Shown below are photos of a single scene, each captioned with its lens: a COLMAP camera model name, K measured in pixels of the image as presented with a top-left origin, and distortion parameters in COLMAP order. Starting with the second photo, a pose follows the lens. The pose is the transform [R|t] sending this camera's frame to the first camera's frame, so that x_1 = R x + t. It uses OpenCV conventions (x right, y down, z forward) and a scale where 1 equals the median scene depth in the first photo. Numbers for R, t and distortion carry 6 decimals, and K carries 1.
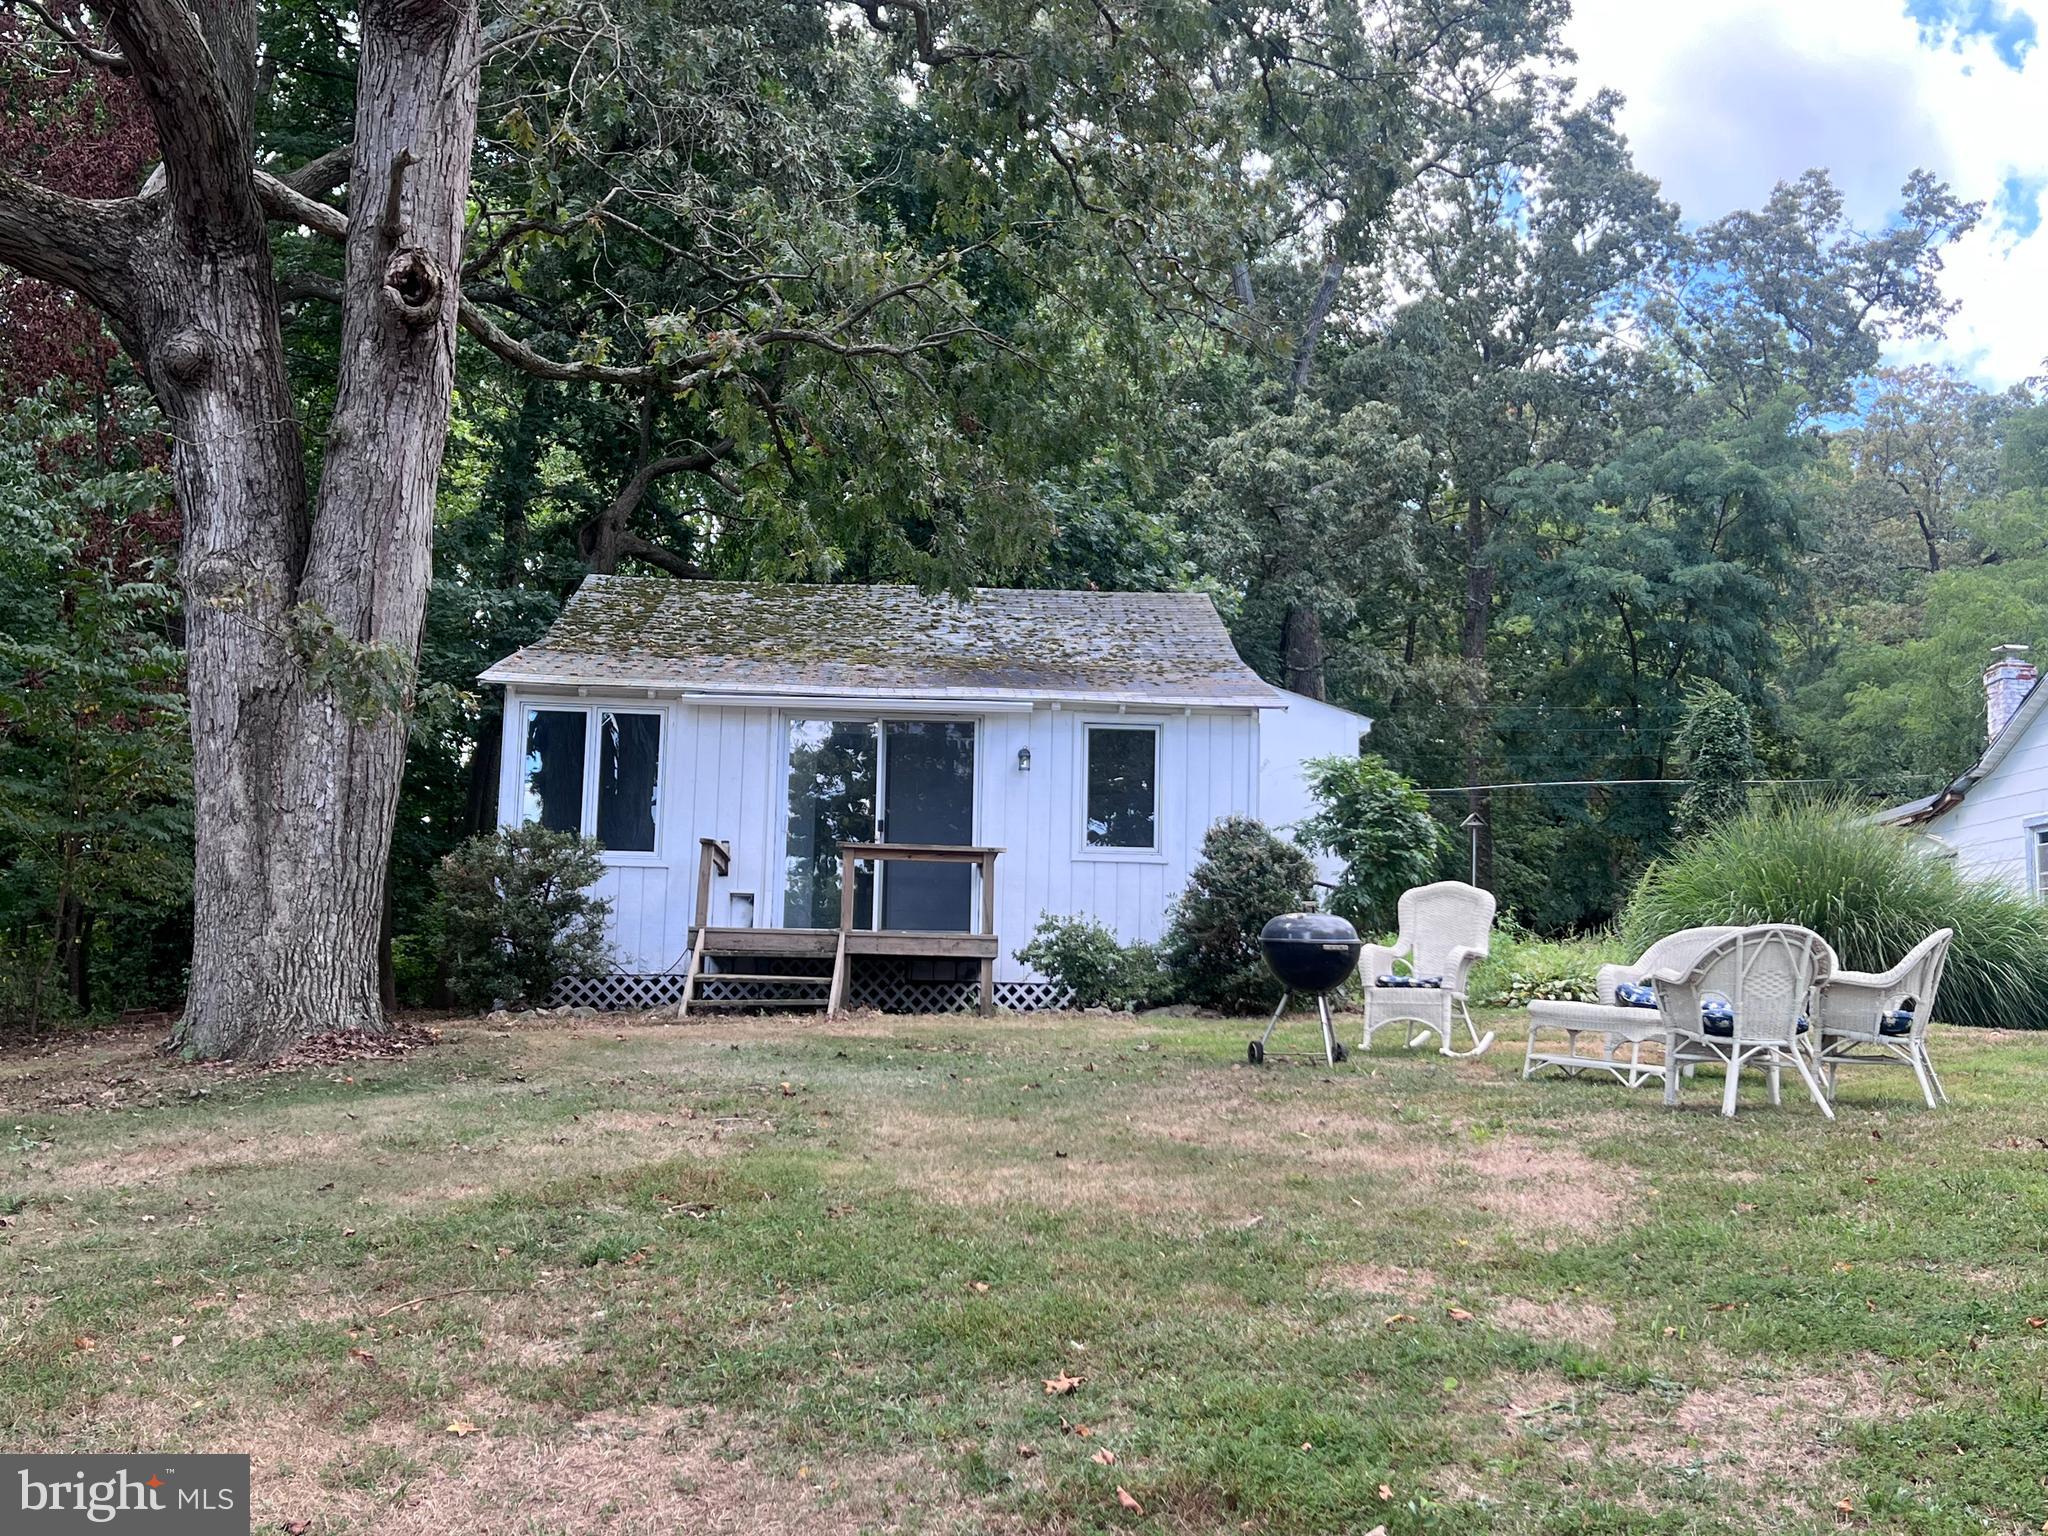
lens RADIAL K [[2200.6, 0, 1023.4], [0, 2200.6, 773.8], [0, 0, 1]] dist [0.028483, 0.000000]
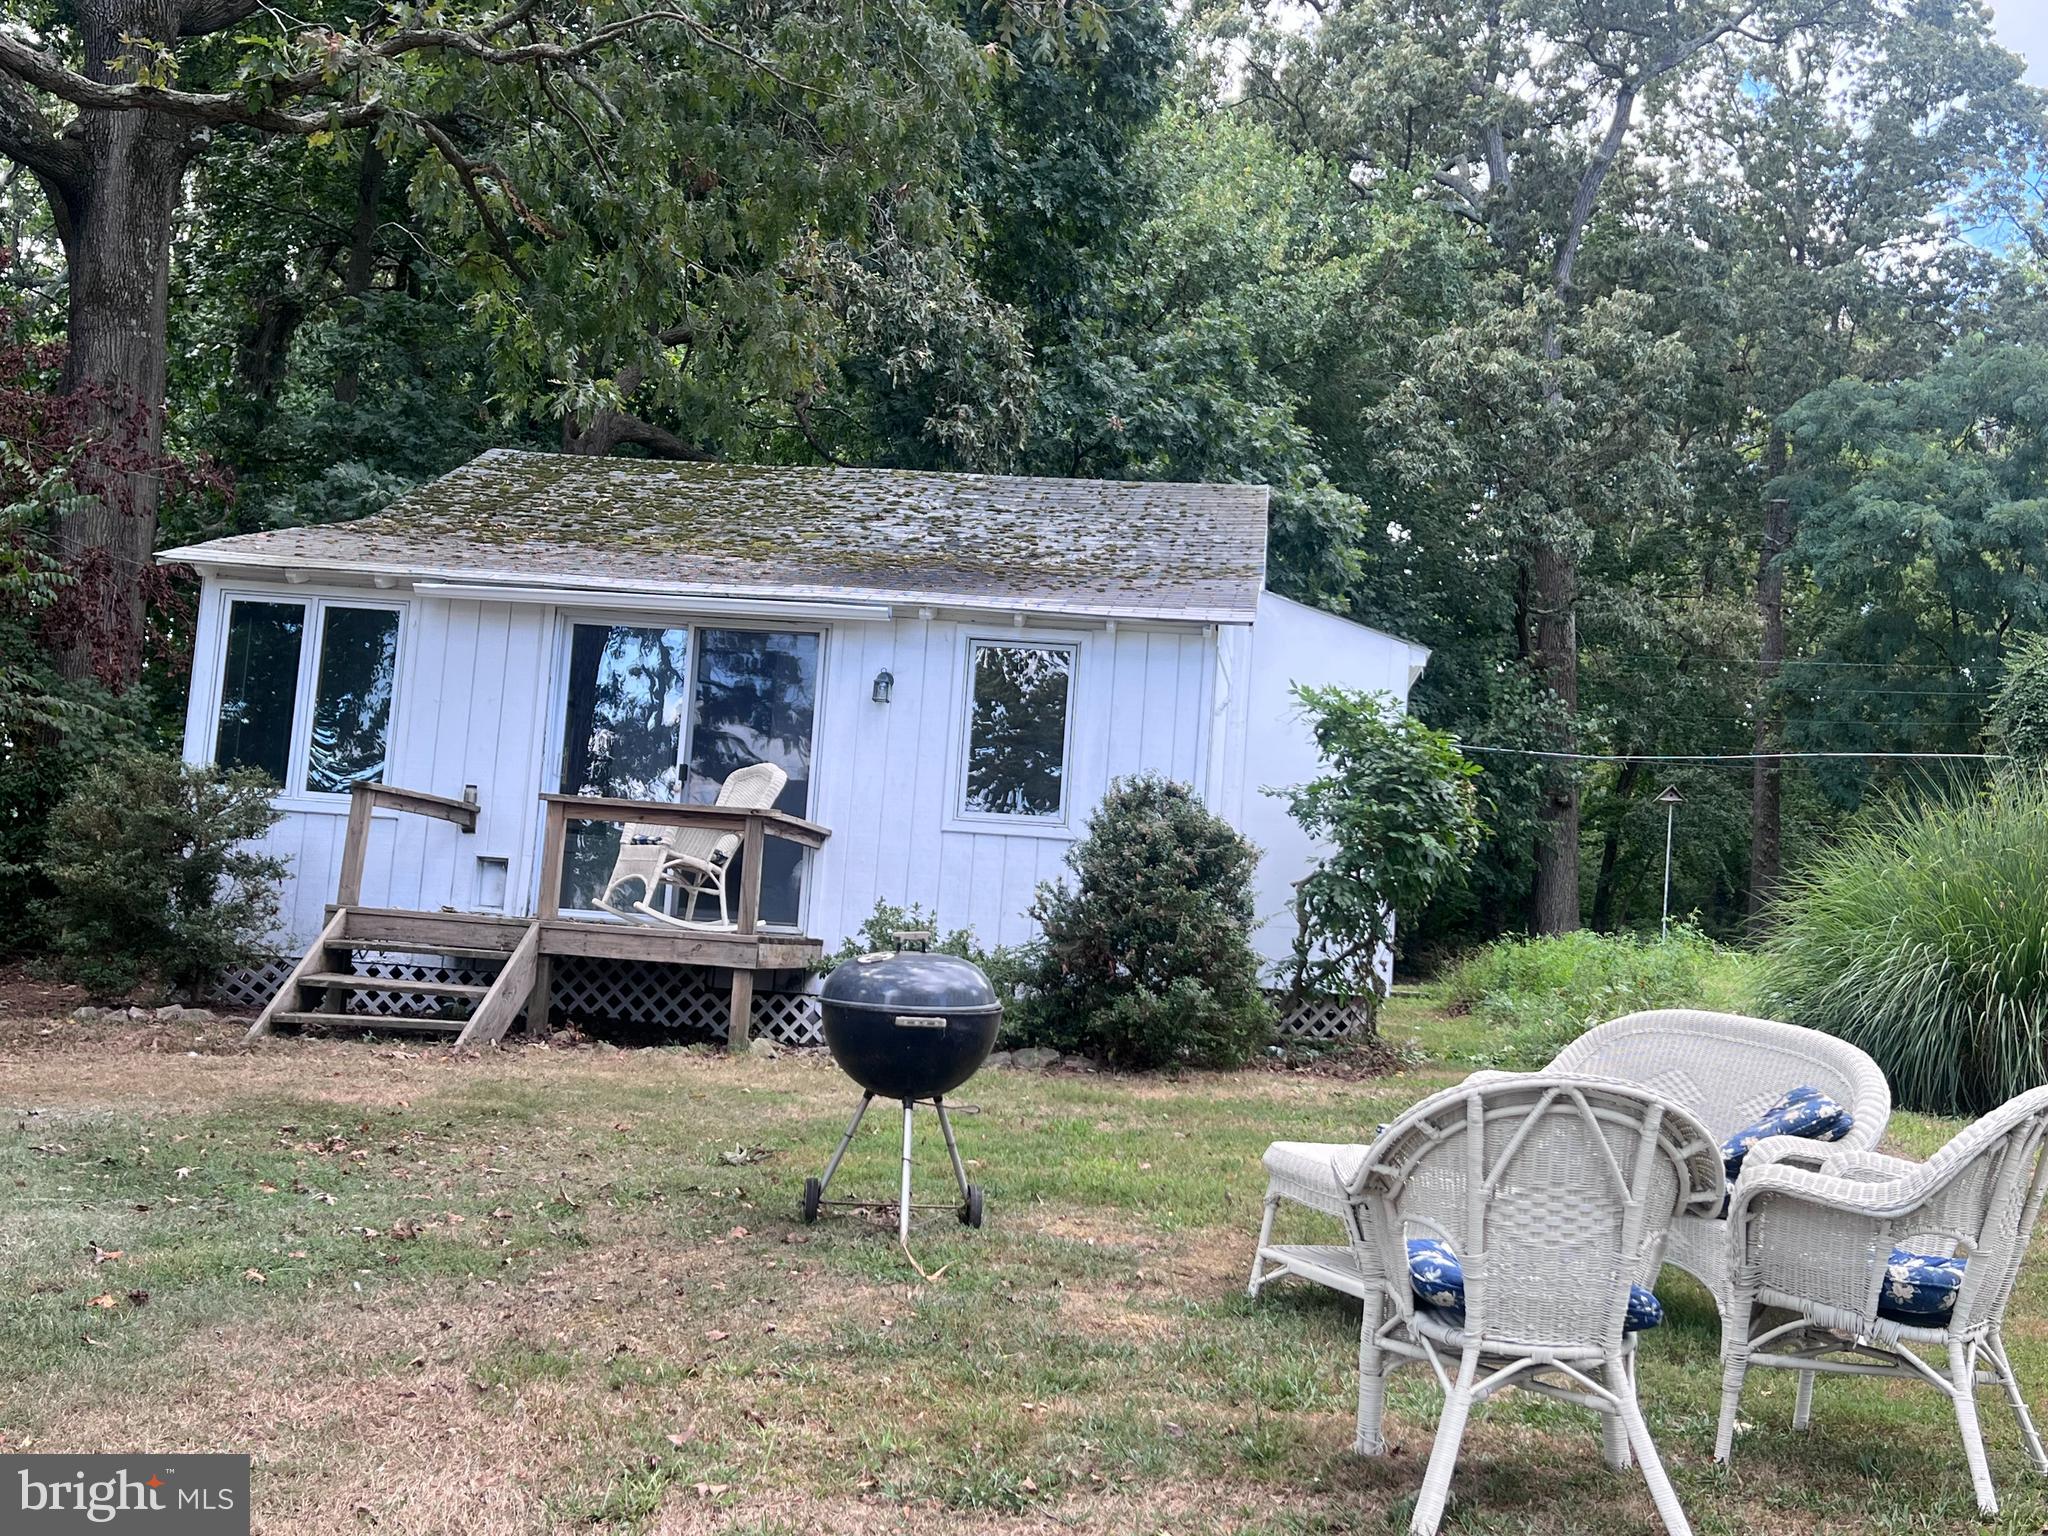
lens RADIAL K [[2200.6, 0, 1025.6], [0, 2200.6, 759.5], [0, 0, 1]] dist [0.028483, 0.000000]
pose [[0.987776, 0.034377, -0.152040, 0.156427], [-0.032022, 0.999327, 0.017911, 0.002783], [0.152554, -0.012824, 0.988212, 0.299350]]
